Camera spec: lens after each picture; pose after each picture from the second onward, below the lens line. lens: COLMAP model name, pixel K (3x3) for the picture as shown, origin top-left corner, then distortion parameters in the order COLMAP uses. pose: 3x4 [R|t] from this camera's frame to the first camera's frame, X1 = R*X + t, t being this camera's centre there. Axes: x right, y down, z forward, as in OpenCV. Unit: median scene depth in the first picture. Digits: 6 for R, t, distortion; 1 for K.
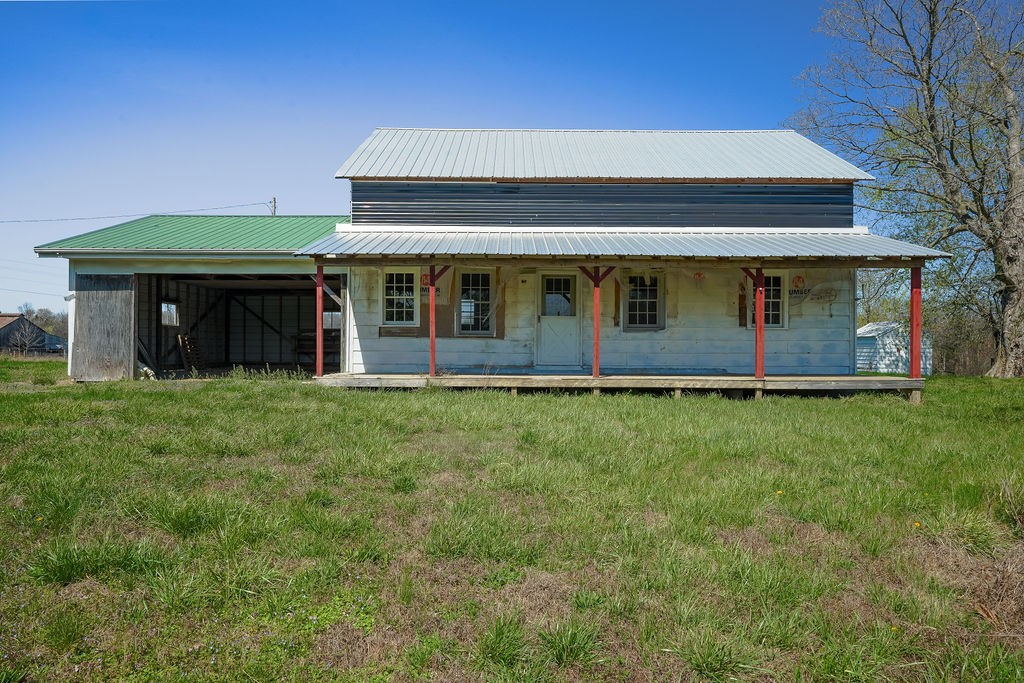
lens RADIAL K [[670.3, 0, 512.0], [0, 670.3, 341.5], [0, 0, 1]] dist [-0.027764, 0.055280]
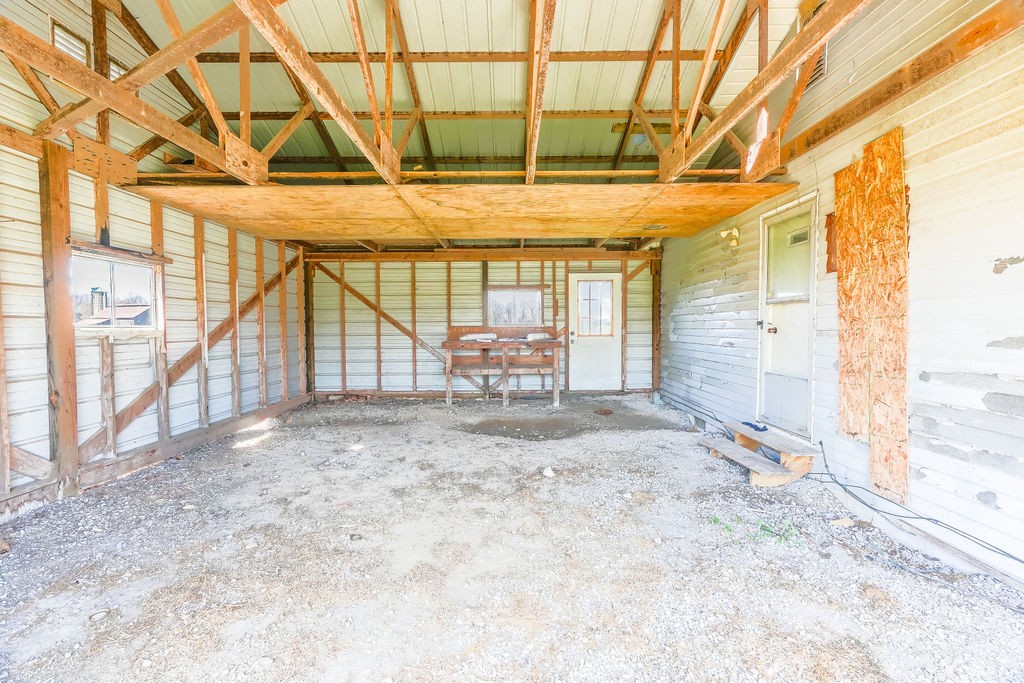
lens RADIAL K [[467.0, 0, 512.0], [0, 467.0, 341.5], [0, 0, 1]] dist [0.000027, 0.000016]
pose [[0.999955, -0.008937, -0.003155, -0.460486], [0.009073, 0.998907, 0.045859, -0.039484], [0.002741, -0.045886, 0.998943, 1.097735]]
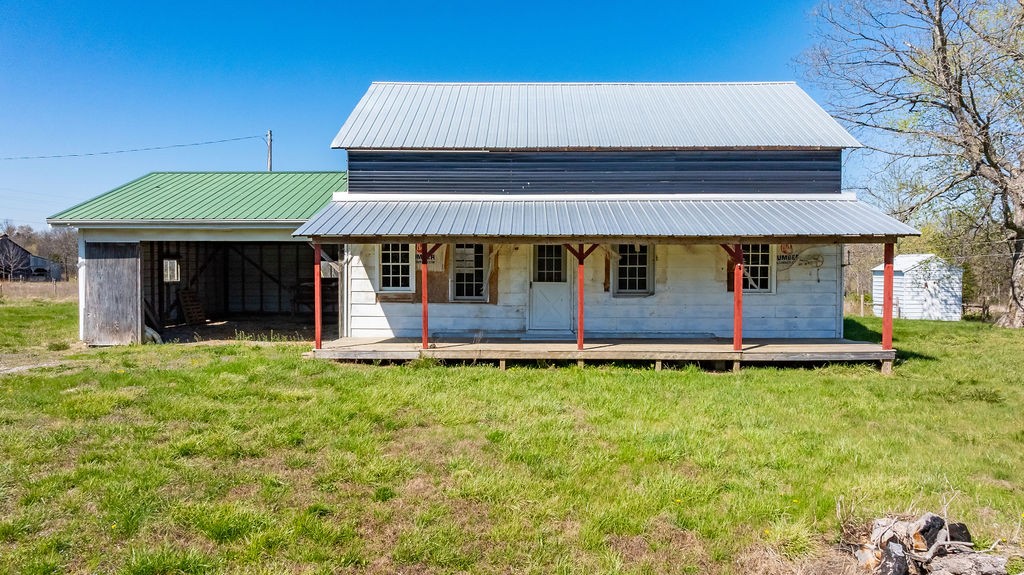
lens RADIAL K [[722.3, 0, 512.0], [0, 722.3, 287.5], [0, 0, 1]] dist [-0.030719, 0.039008]
pose [[0.999816, -0.002115, -0.019051, 0.032456], [0.002713, 0.999503, 0.031421, -0.064620], [0.018975, -0.031467, 0.999325, -0.104756]]
